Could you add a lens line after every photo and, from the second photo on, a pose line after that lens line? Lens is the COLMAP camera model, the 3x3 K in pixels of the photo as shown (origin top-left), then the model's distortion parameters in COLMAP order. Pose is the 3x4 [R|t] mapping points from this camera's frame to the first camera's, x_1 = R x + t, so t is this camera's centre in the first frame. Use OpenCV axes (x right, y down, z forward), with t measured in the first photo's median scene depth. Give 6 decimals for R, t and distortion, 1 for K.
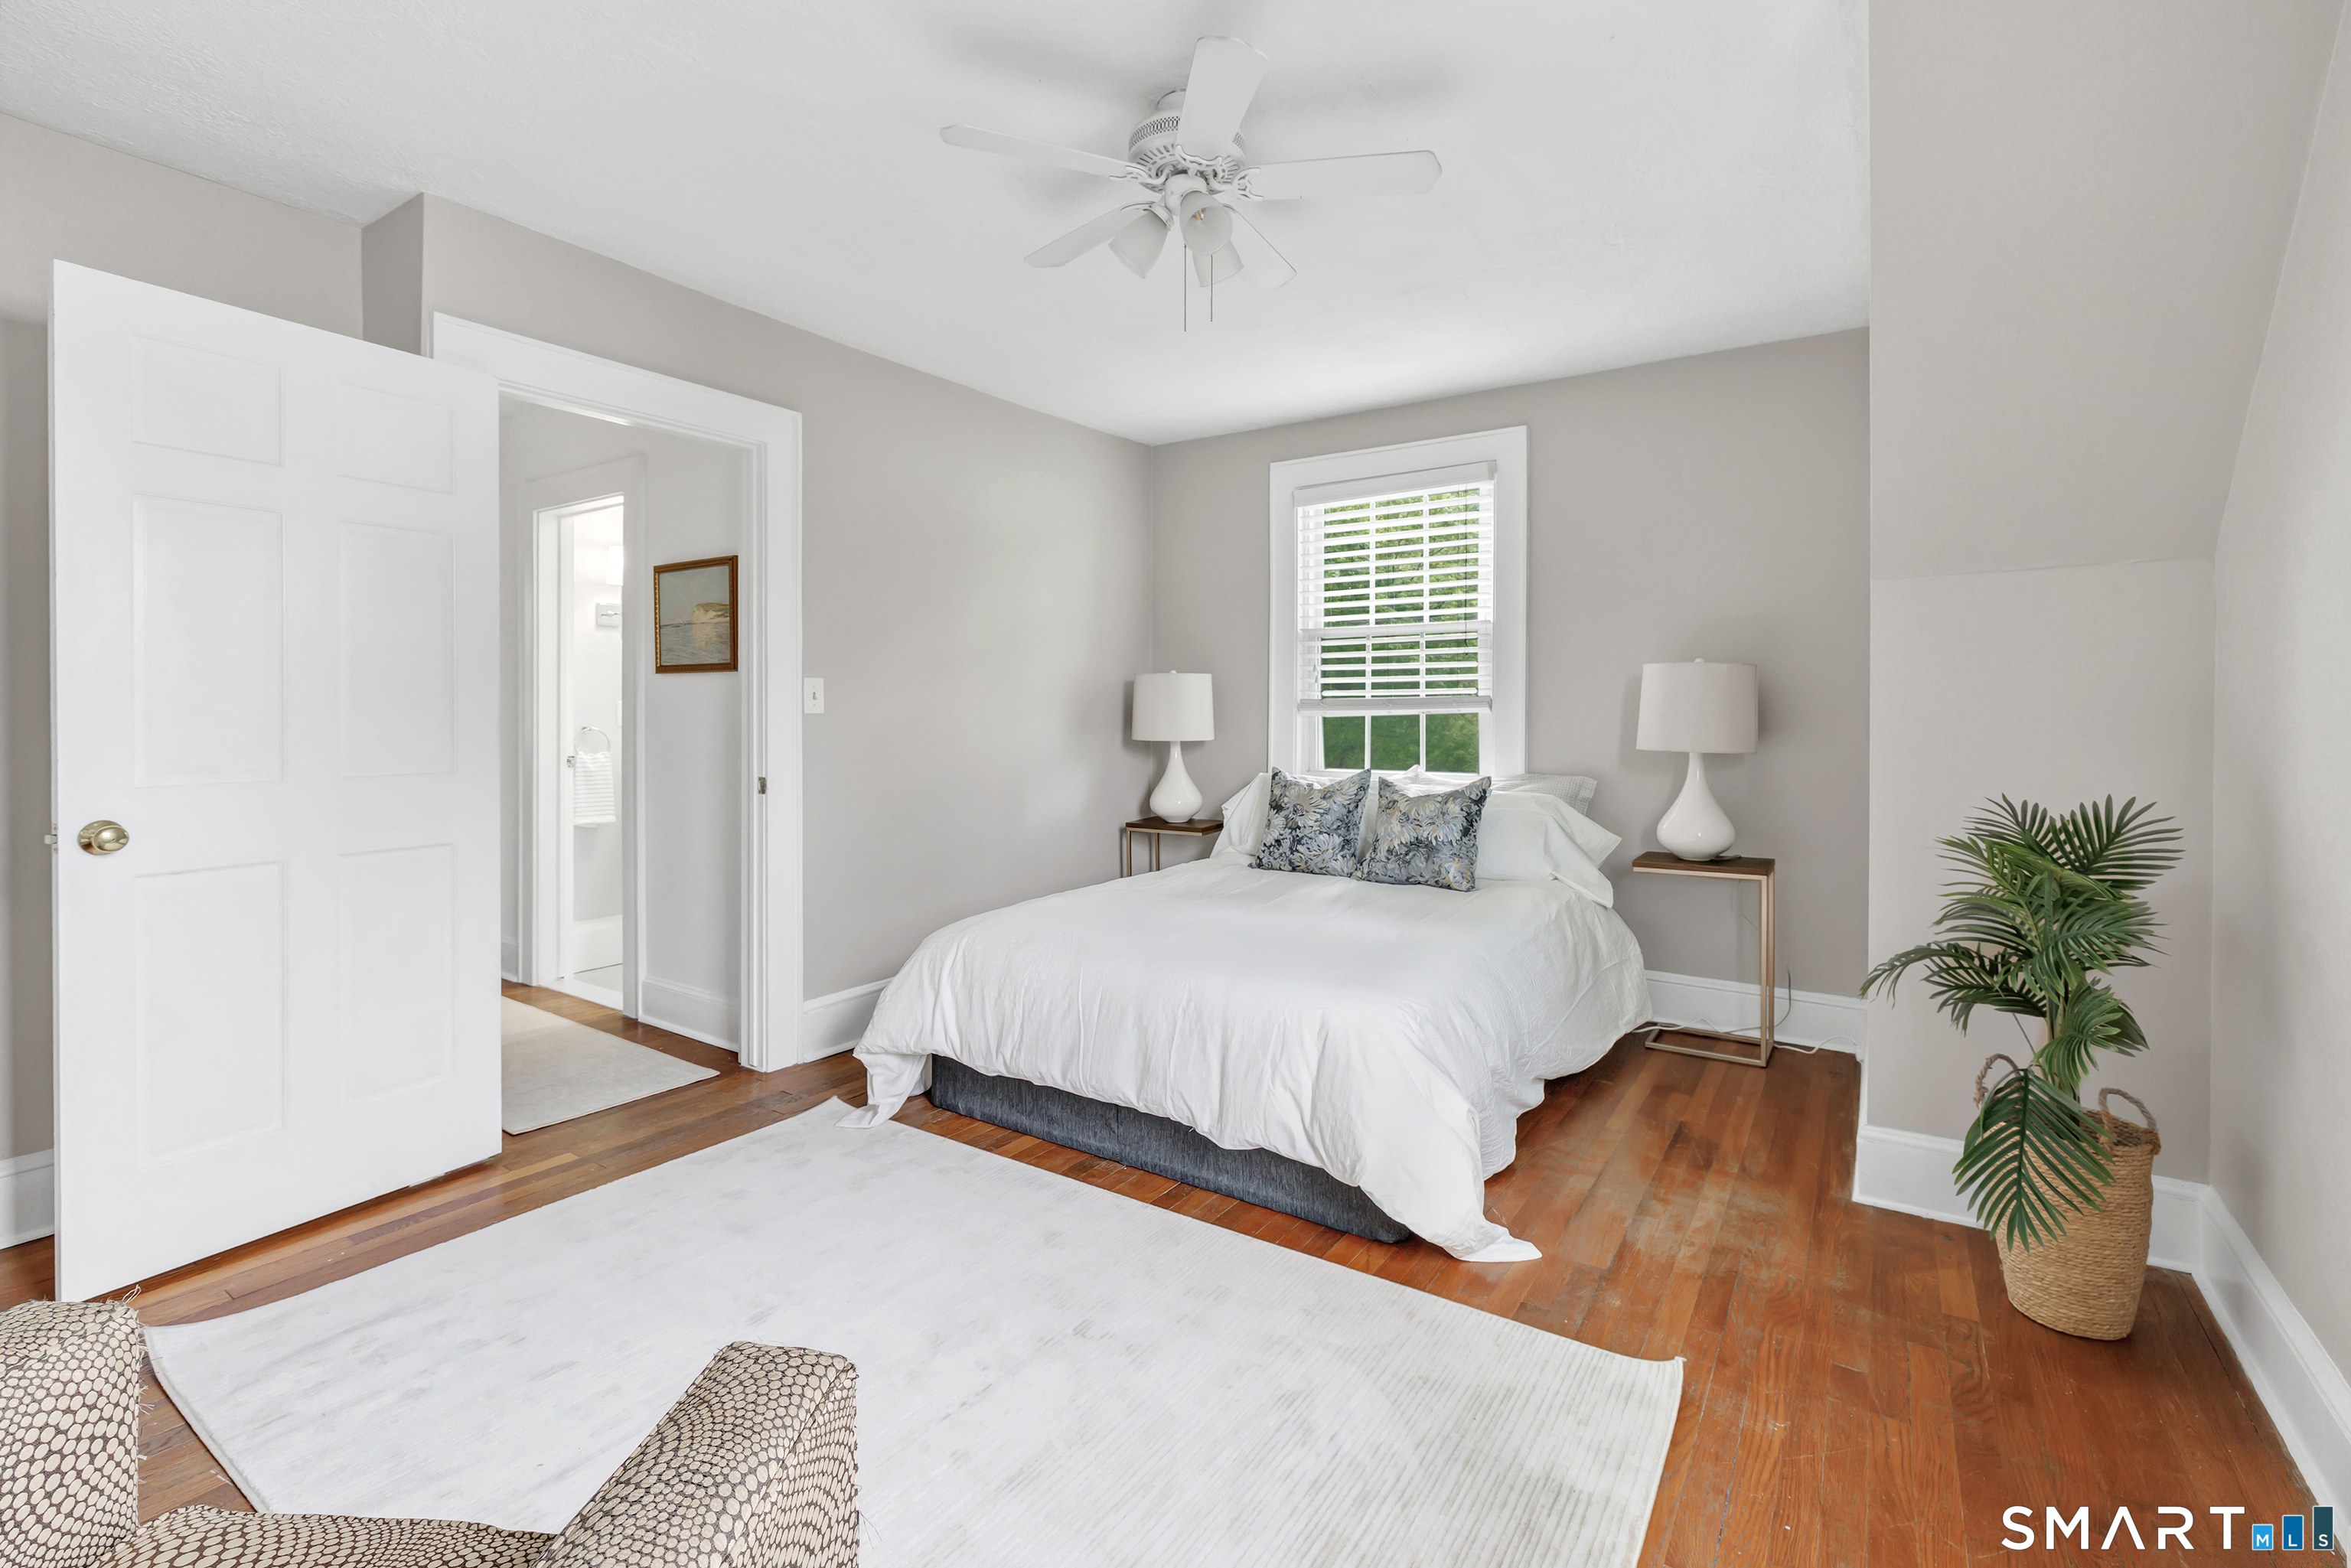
lens RADIAL K [[1073.0, 0, 1130.8], [0, 1073.0, 704.8], [0, 0, 1]] dist [-0.004112, 0.000627]
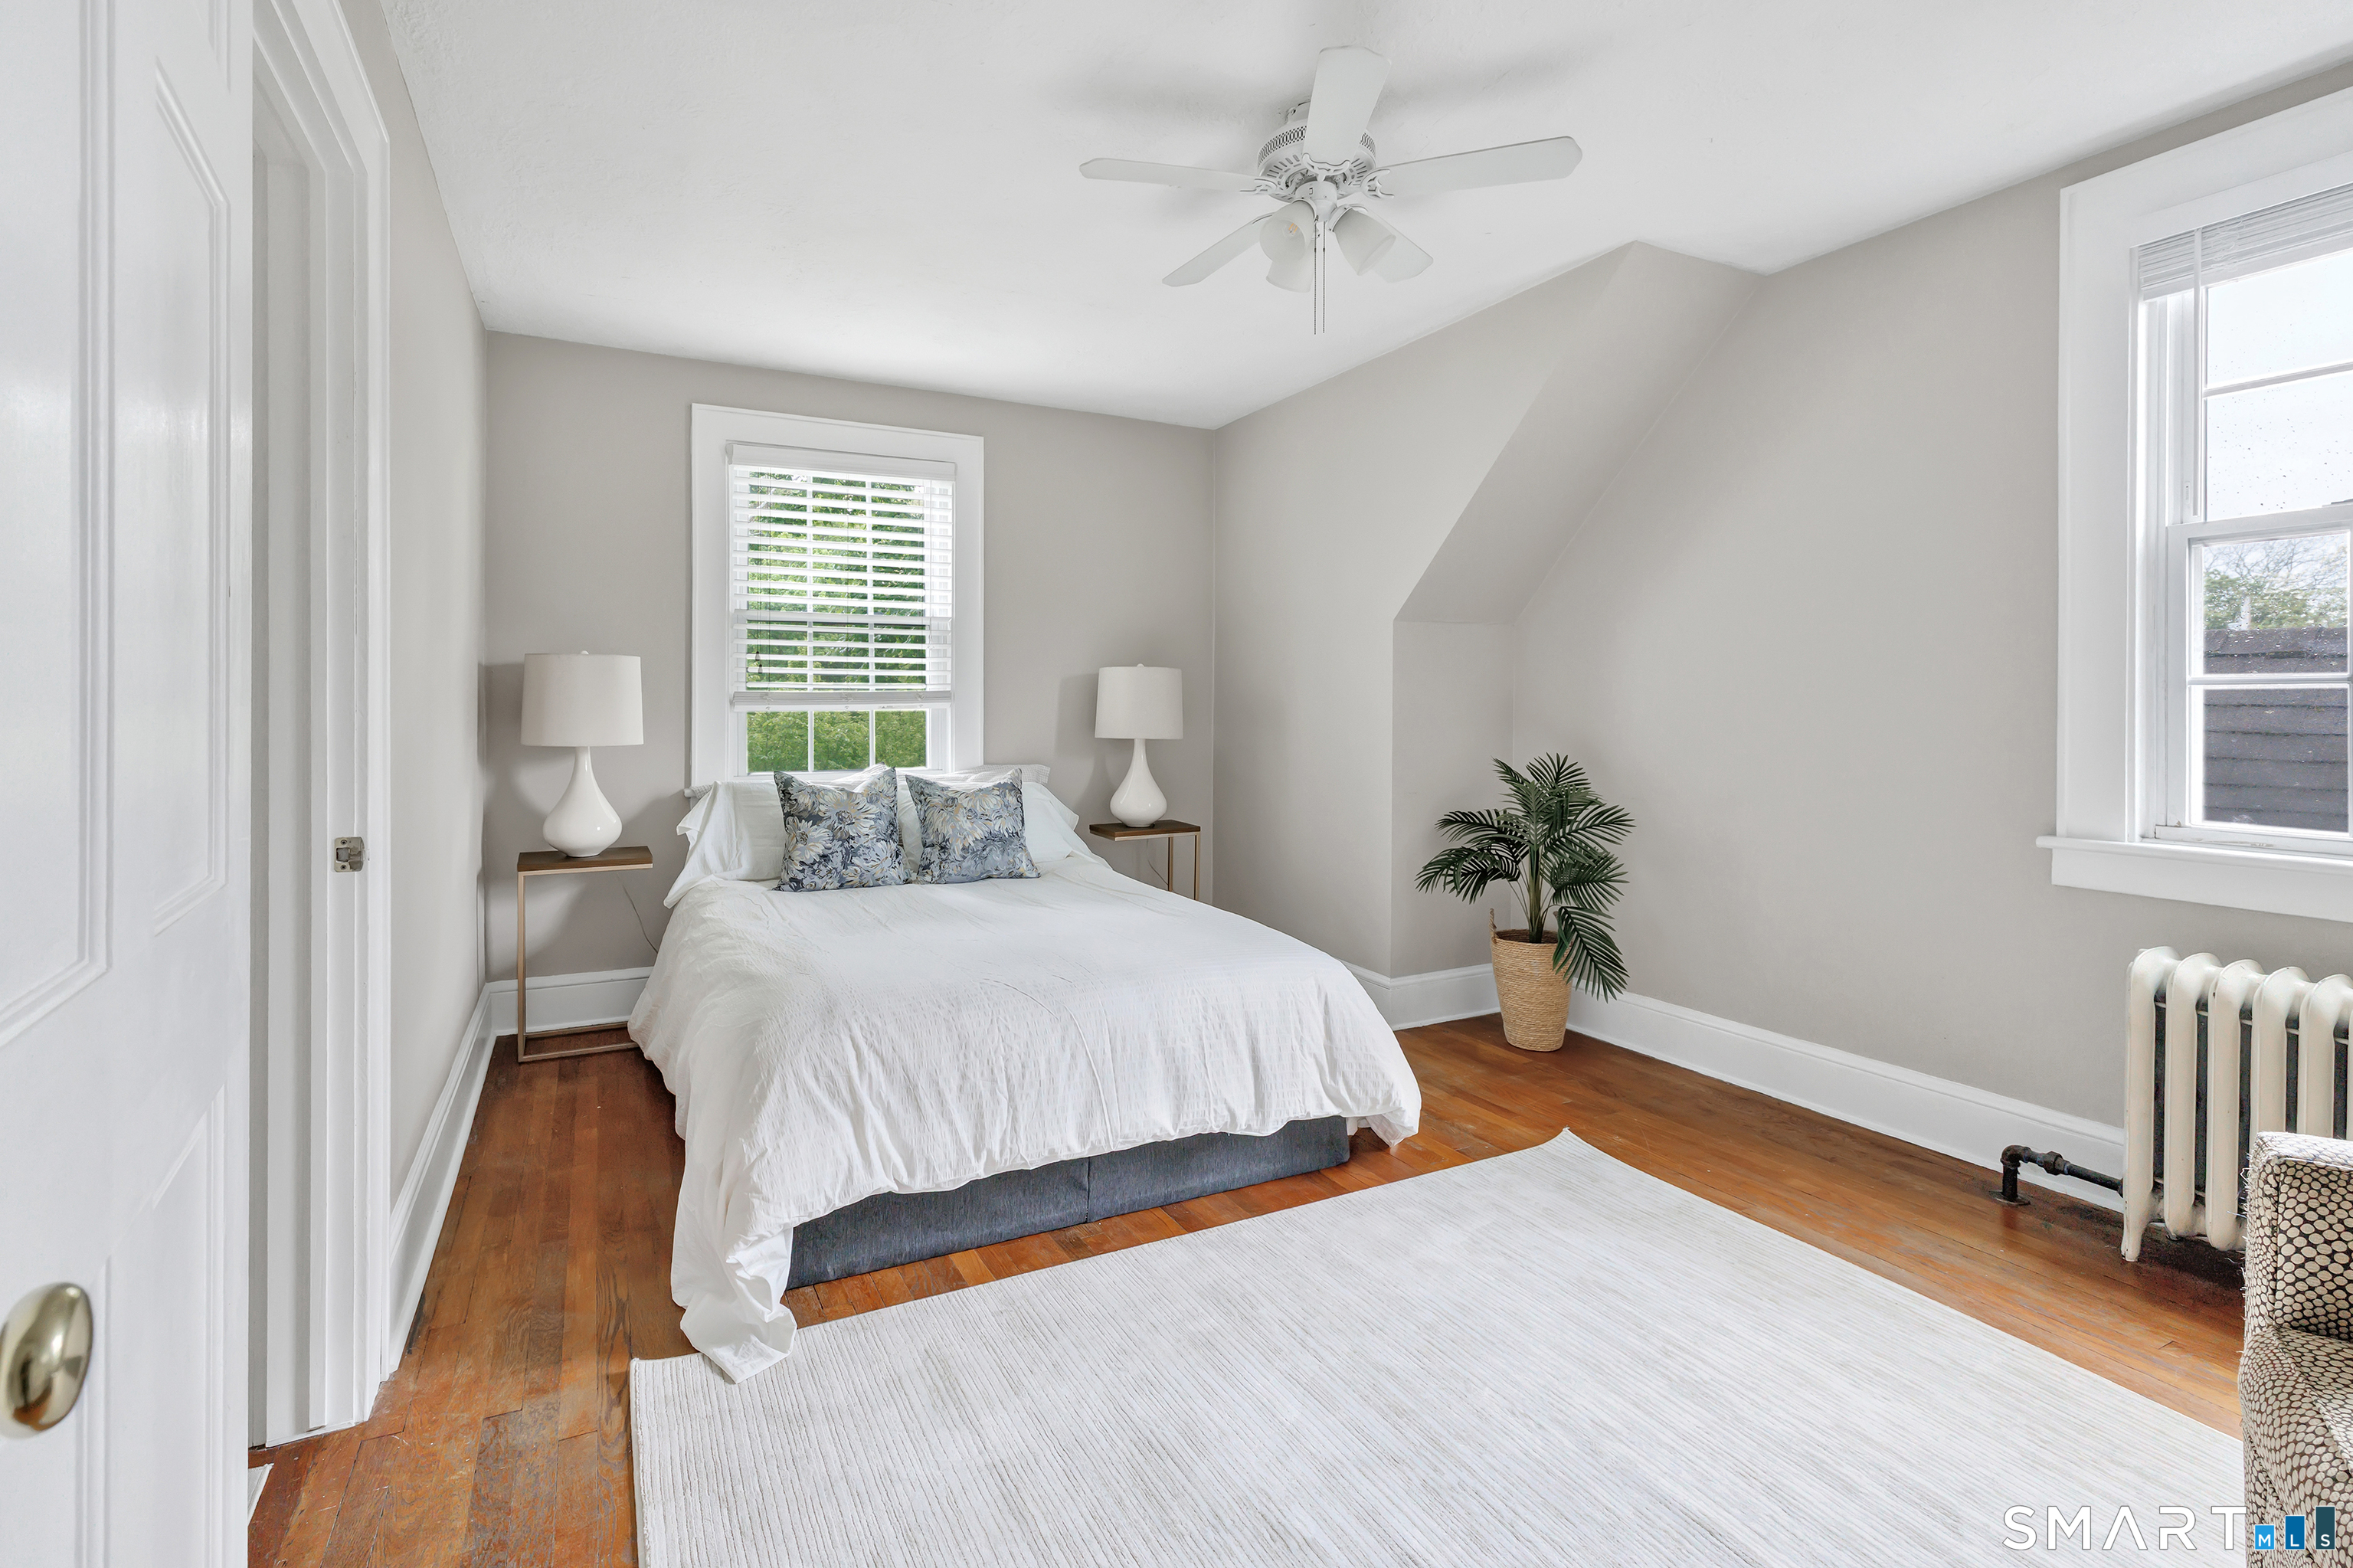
lens RADIAL K [[1073.9, 0, 1133.6], [0, 1073.9, 715.2], [0, 0, 1]] dist [-0.004112, 0.000627]
pose [[0.476469, -0.006014, 0.879171, -0.548163], [-0.004302, 0.999949, 0.009171, 0.004434], [-0.879181, -0.008152, 0.476419, 0.400429]]
